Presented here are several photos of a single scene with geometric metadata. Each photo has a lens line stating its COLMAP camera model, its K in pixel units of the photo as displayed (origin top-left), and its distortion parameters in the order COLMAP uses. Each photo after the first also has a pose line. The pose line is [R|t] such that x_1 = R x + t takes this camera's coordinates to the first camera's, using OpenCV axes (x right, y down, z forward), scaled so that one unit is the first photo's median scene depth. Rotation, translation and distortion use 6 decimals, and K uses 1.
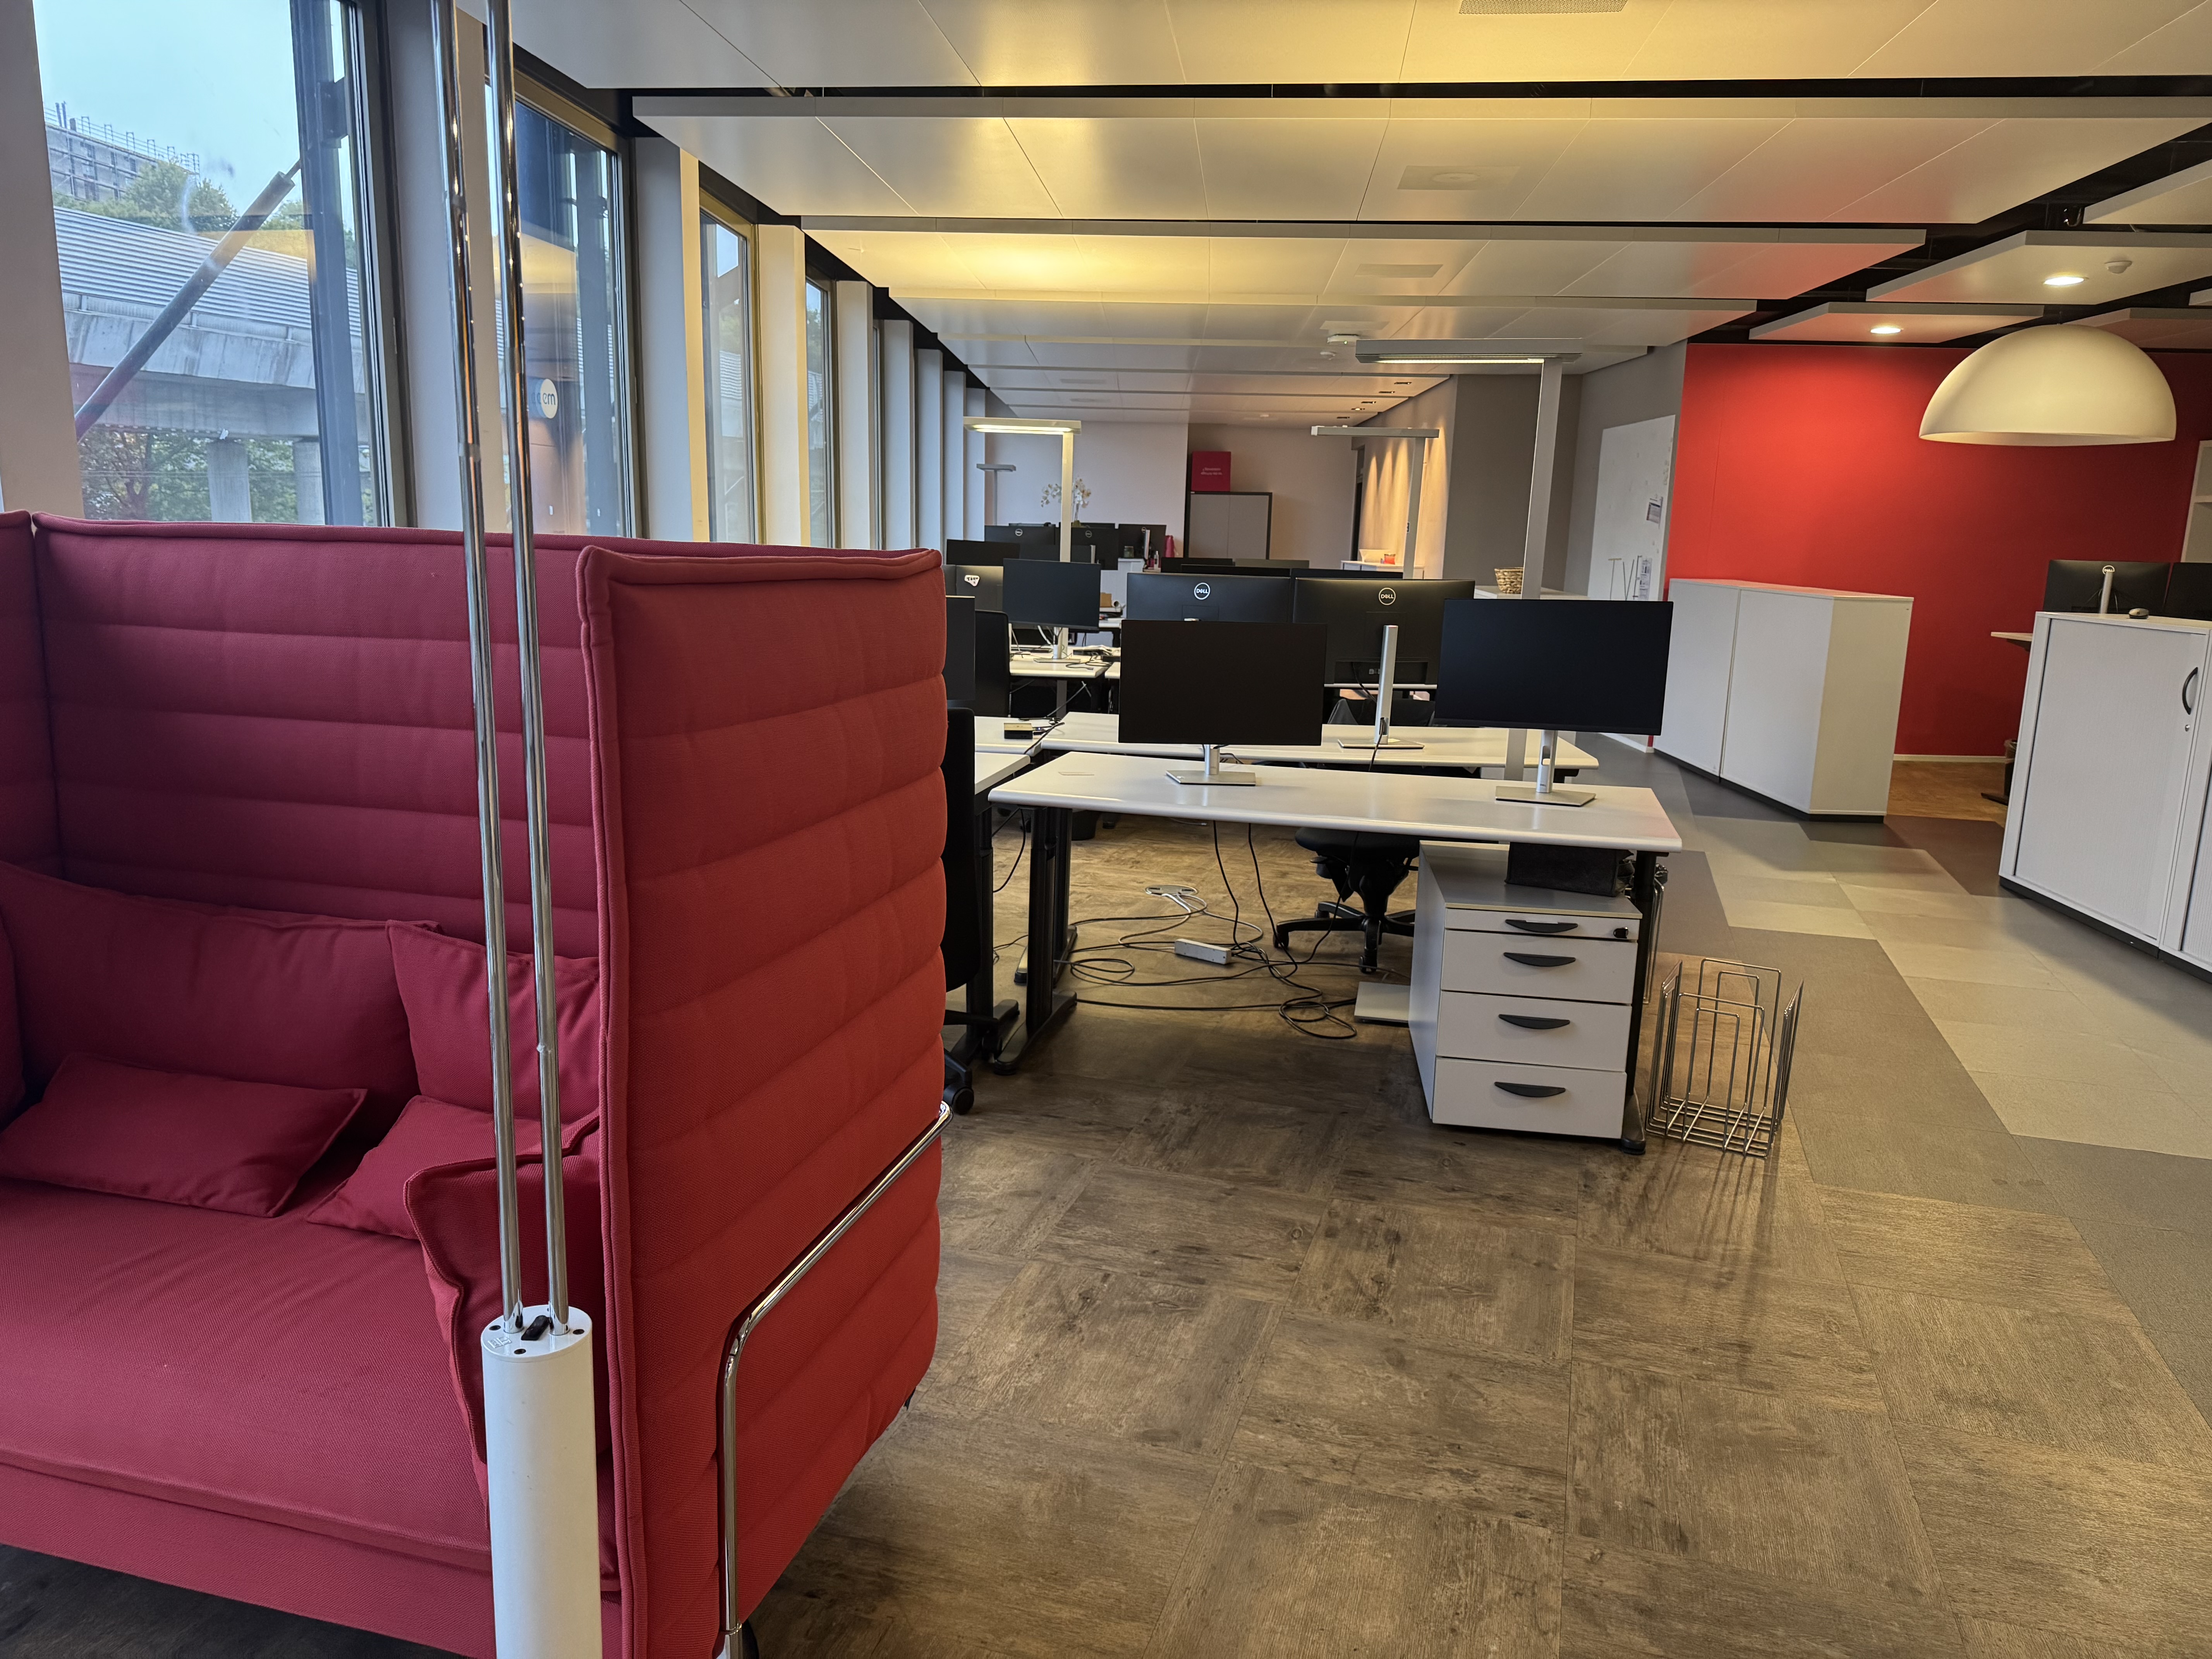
lens RADIAL K [[1509.4, 0, 1115.1], [0, 1509.4, 827.5], [0, 0, 1]] dist [0.035623, -0.000545]
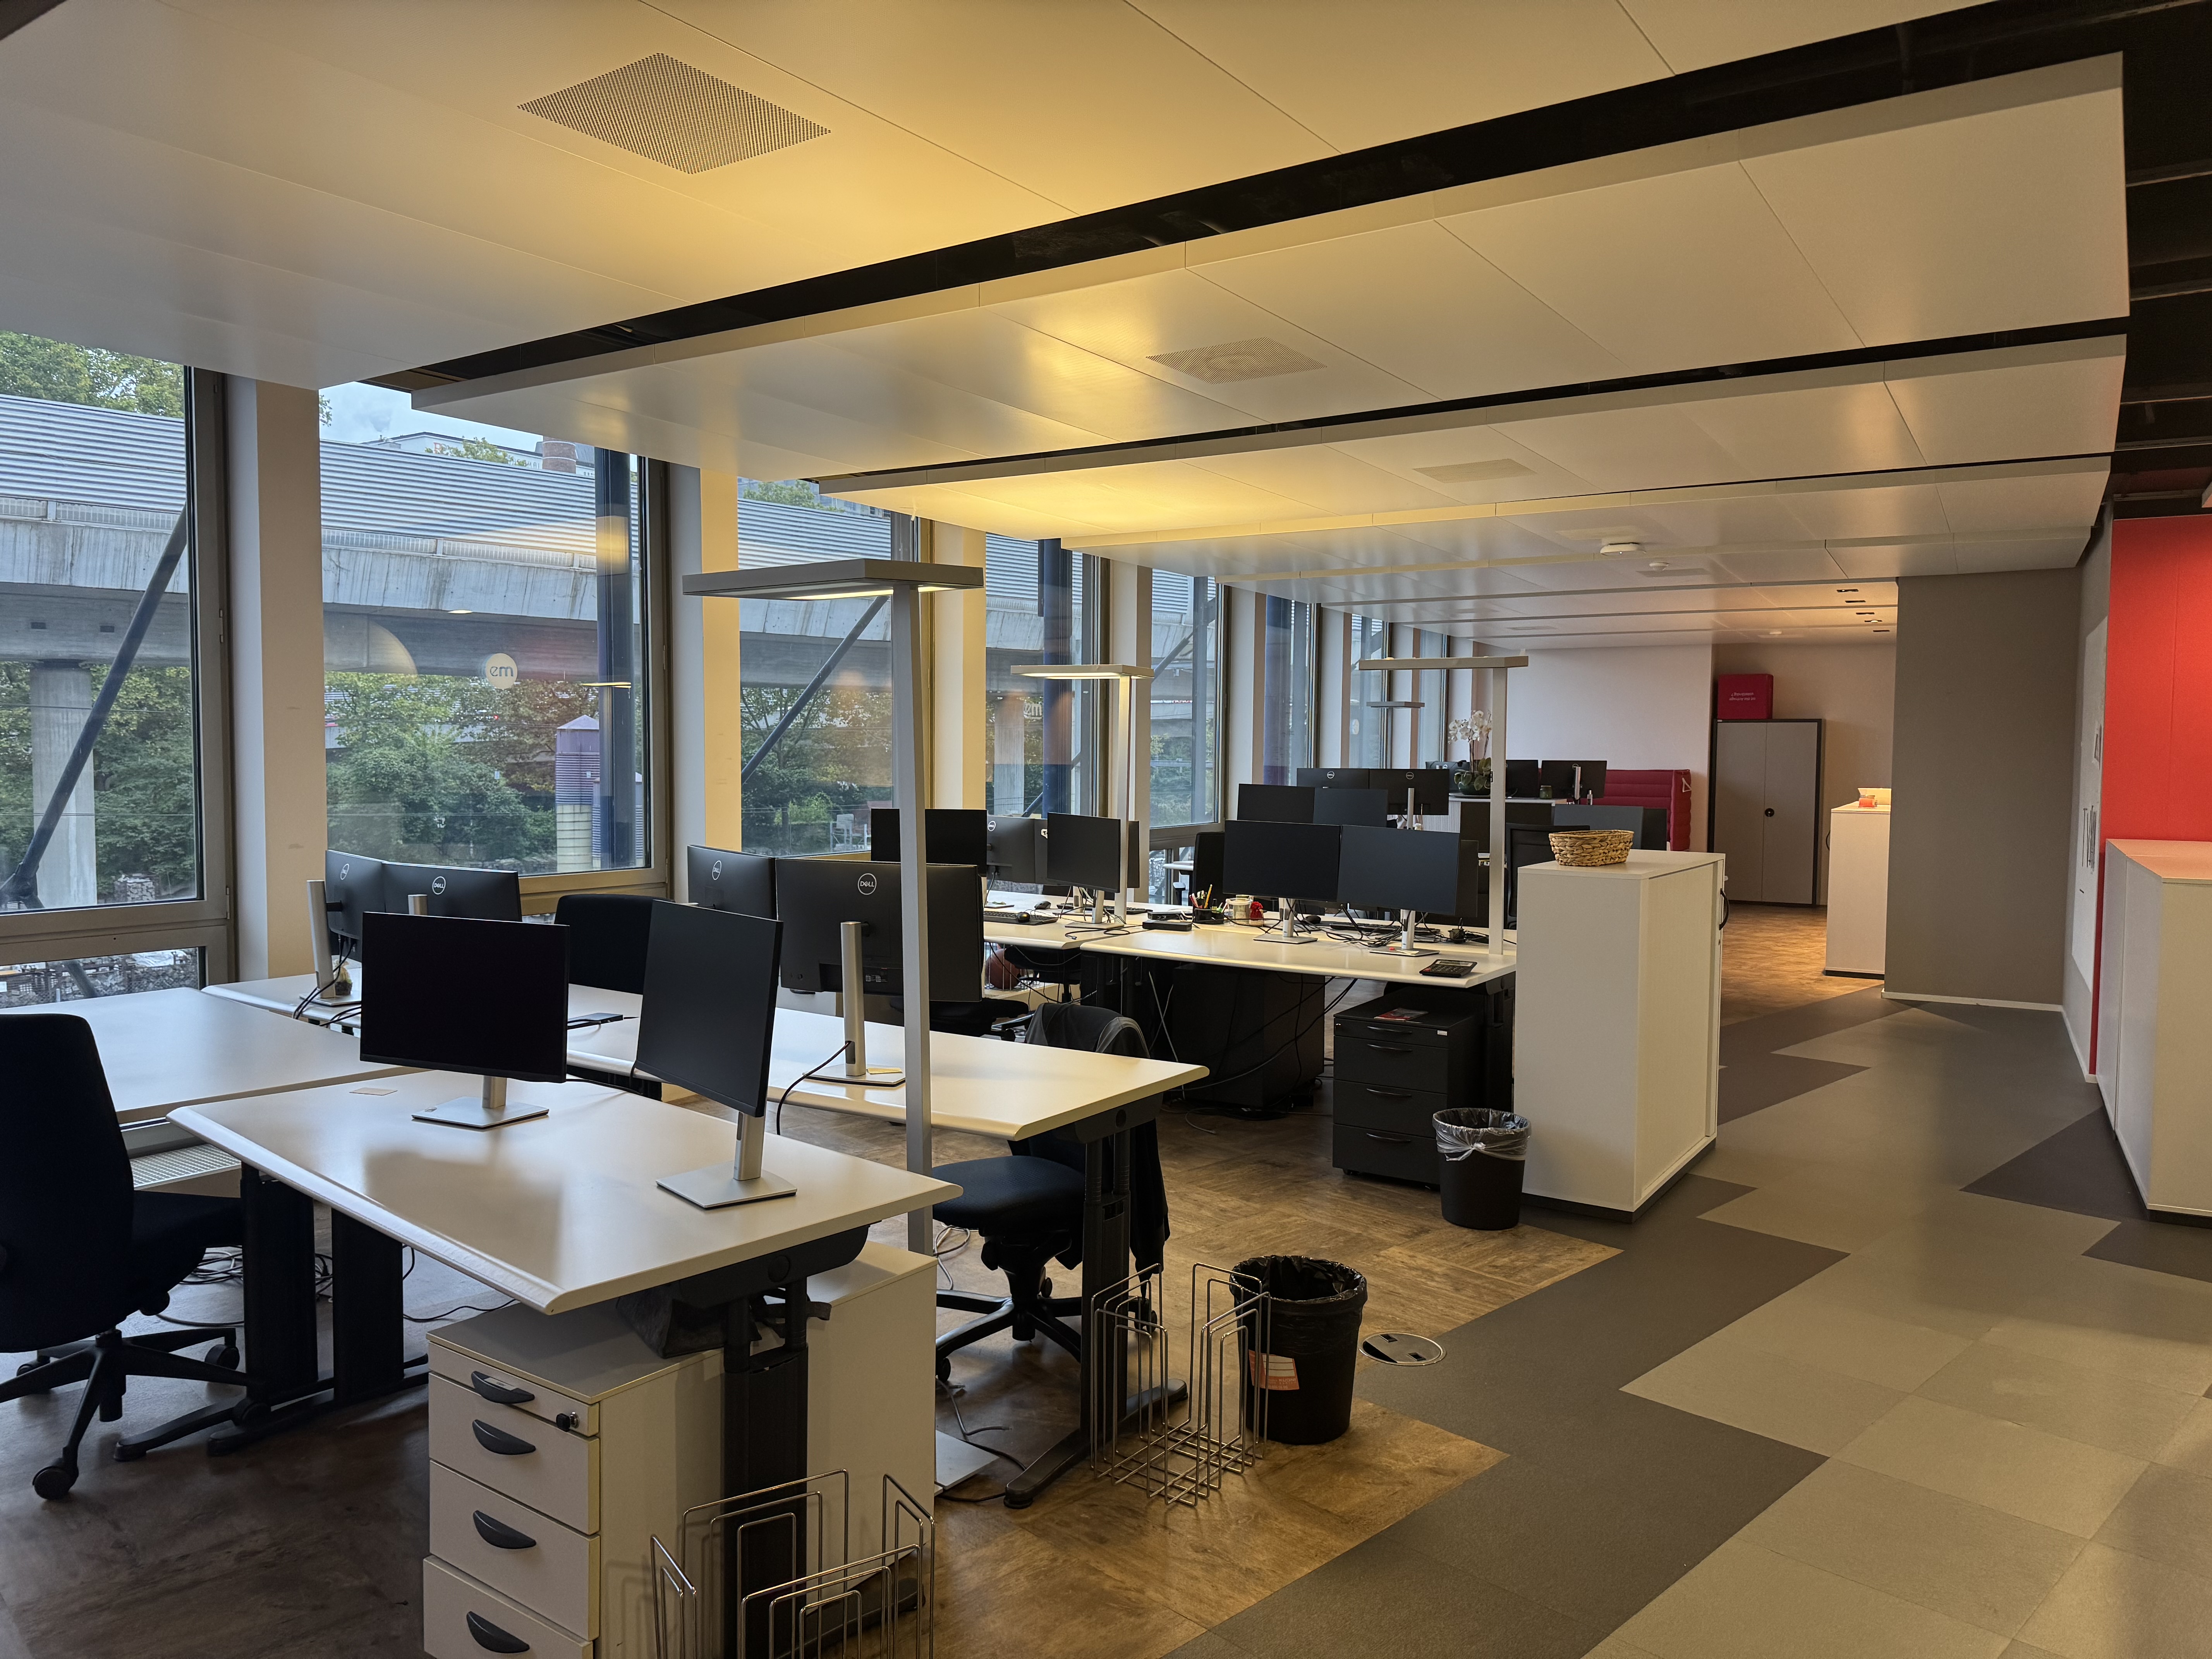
lens RADIAL K [[1547.0, 0, 1107.3], [0, 1547.0, 840.6], [0, 0, 1]] dist [0.049319, -0.056510]
pose [[0.889835, 0.007970, -0.456213, 0.584256], [-0.073233, 0.989380, -0.125554, -0.077466], [0.450368, 0.145132, 0.880969, 0.321394]]
